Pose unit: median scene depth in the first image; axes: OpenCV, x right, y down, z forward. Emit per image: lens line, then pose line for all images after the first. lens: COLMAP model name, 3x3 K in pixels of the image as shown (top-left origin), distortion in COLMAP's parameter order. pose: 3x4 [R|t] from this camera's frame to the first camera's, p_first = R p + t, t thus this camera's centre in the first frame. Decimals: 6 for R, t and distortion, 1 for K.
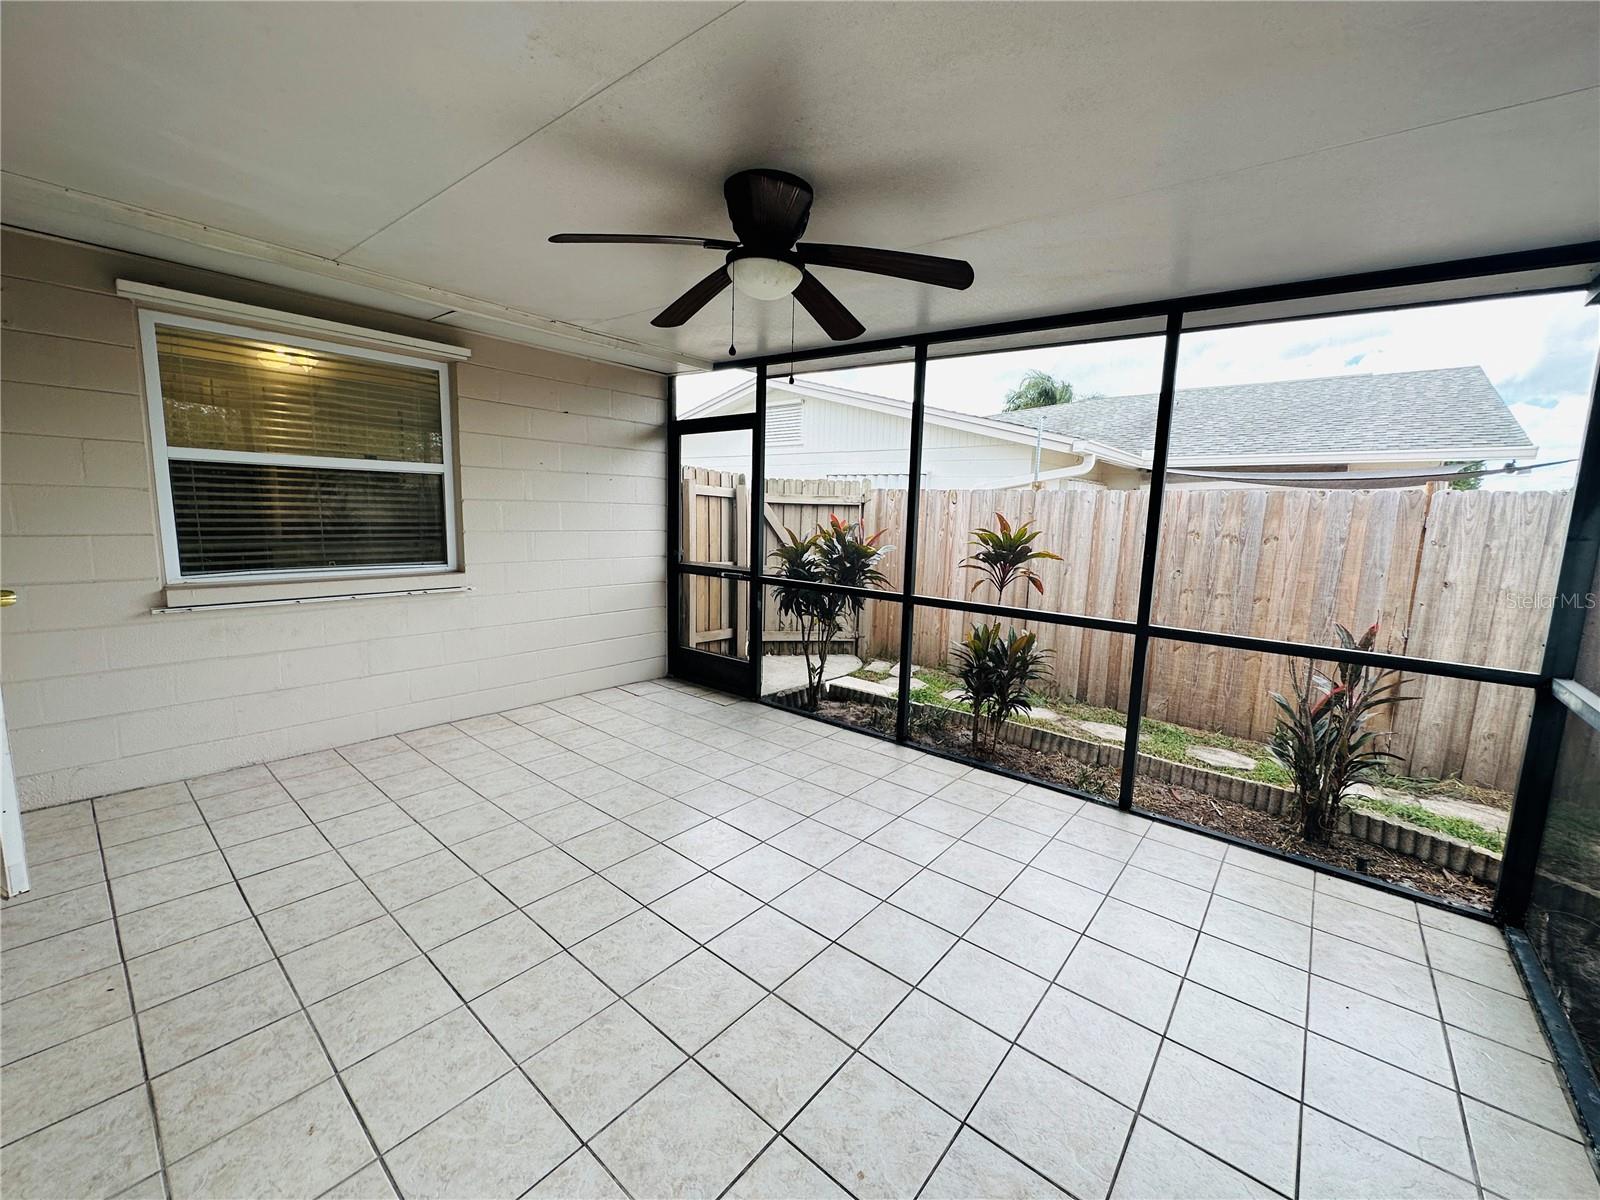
lens RADIAL K [[639.0, 0, 798.7], [0, 639.0, 597.0], [0, 0, 1]] dist [-0.003297, 0.000645]
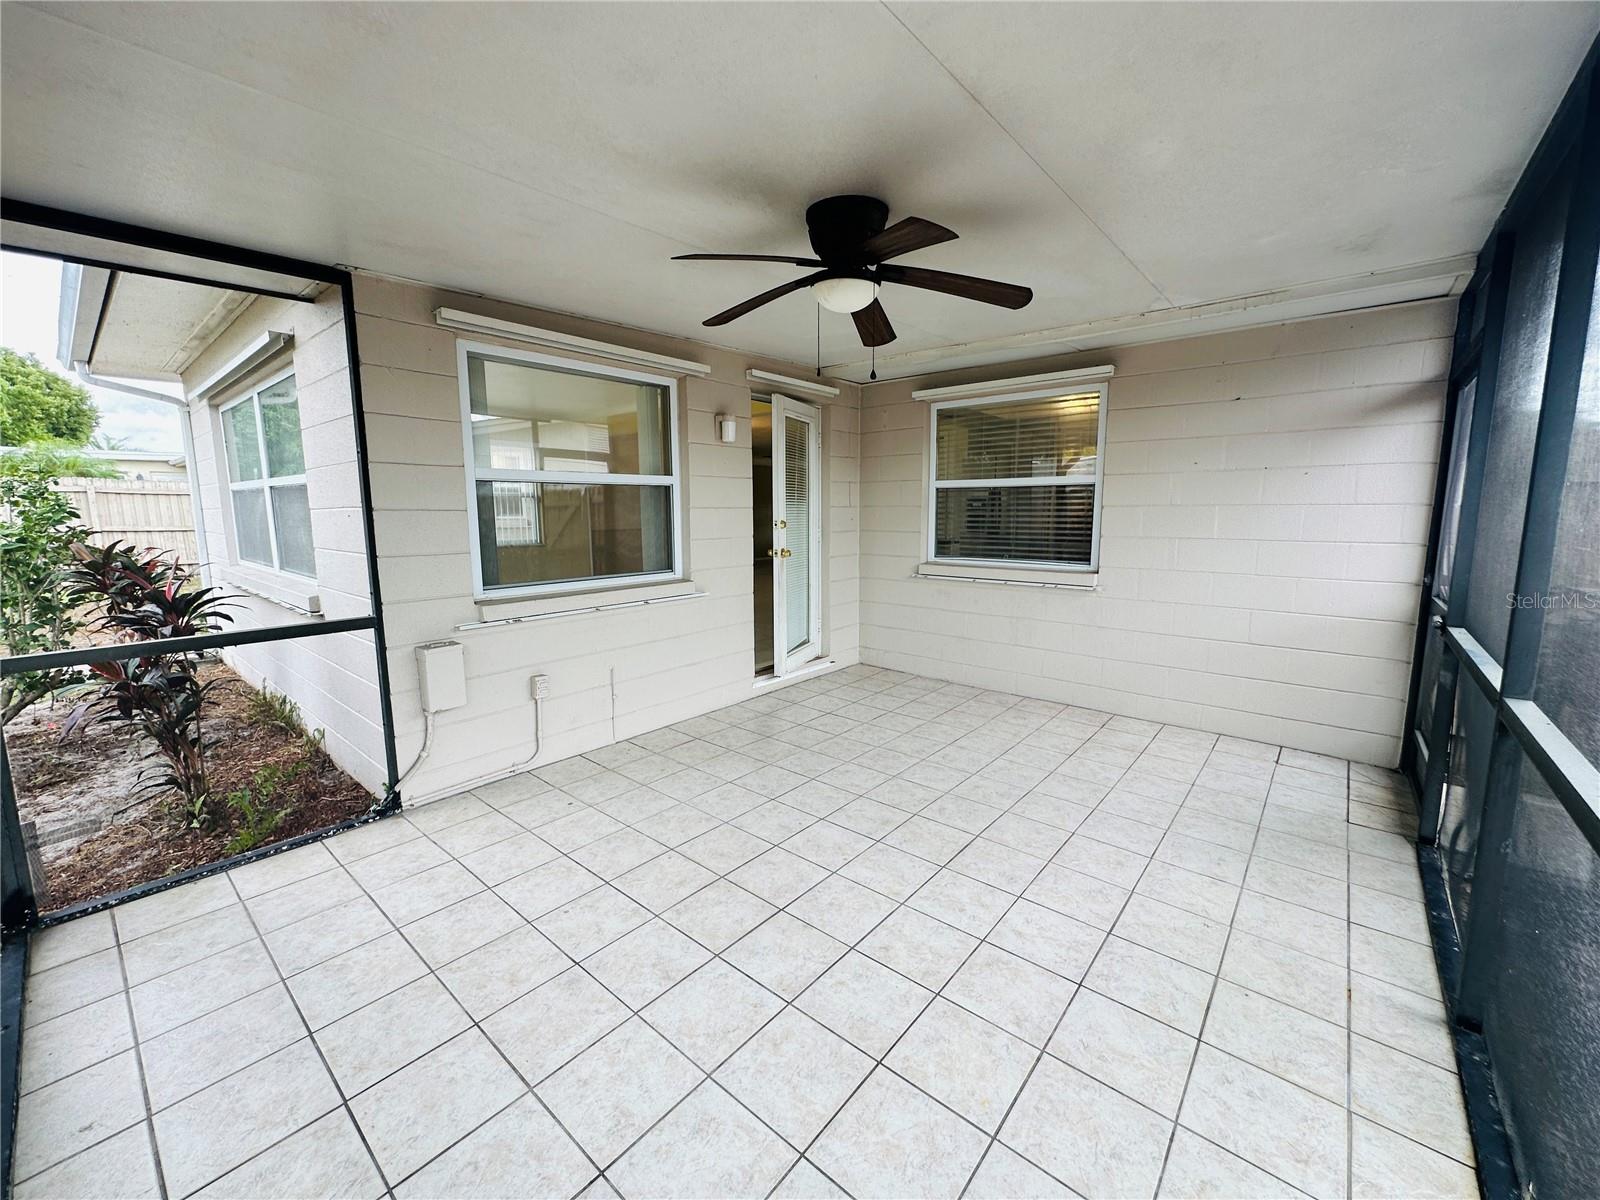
lens RADIAL K [[639.0, 0, 804.0], [0, 639.0, 597.1], [0, 0, 1]] dist [-0.003297, 0.000645]
pose [[0.000177, 0.106070, -0.994359, 0.558354], [-0.134473, 0.985330, 0.105083, -0.046756], [0.990917, 0.133696, 0.014438, 0.503372]]
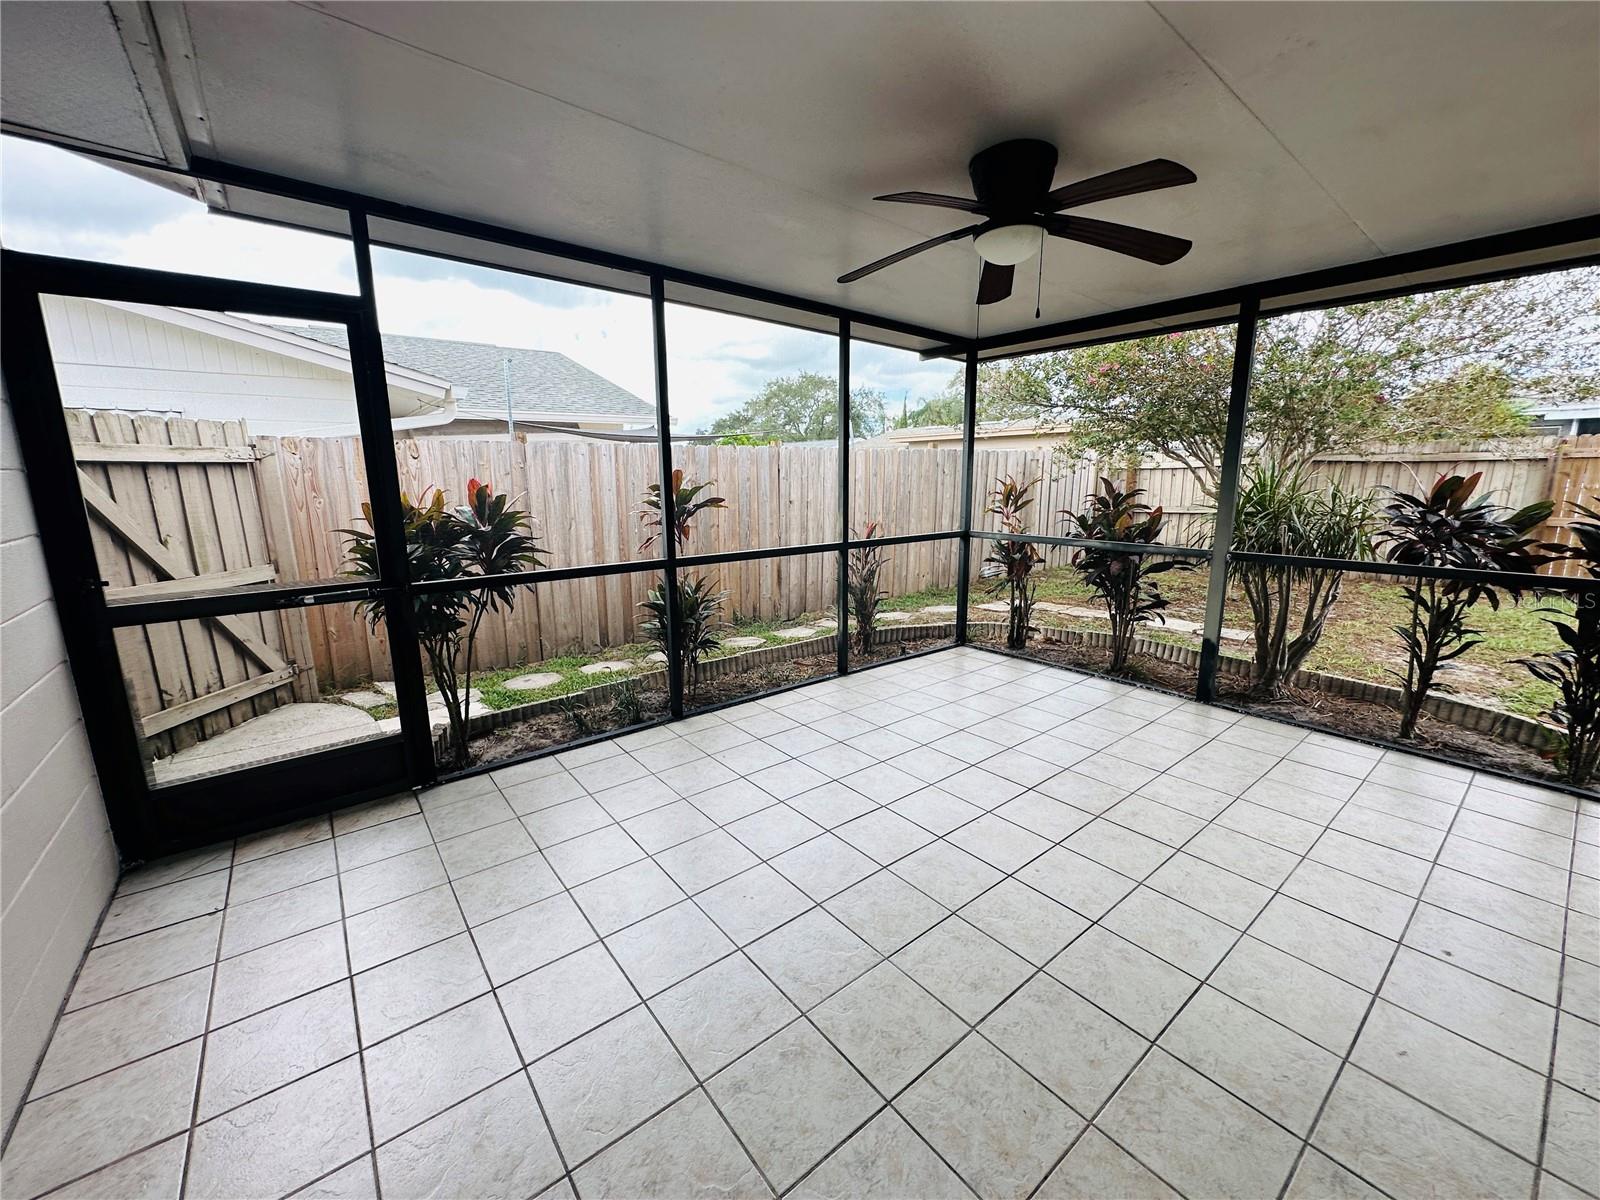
lens RADIAL K [[639.0, 0, 798.1], [0, 639.0, 600.1], [0, 0, 1]] dist [-0.003297, 0.000645]
pose [[0.200282, -0.223347, 0.953941, -0.652386], [0.148018, 0.969391, 0.195888, -0.094672], [-0.968493, 0.101968, 0.227211, 0.596160]]
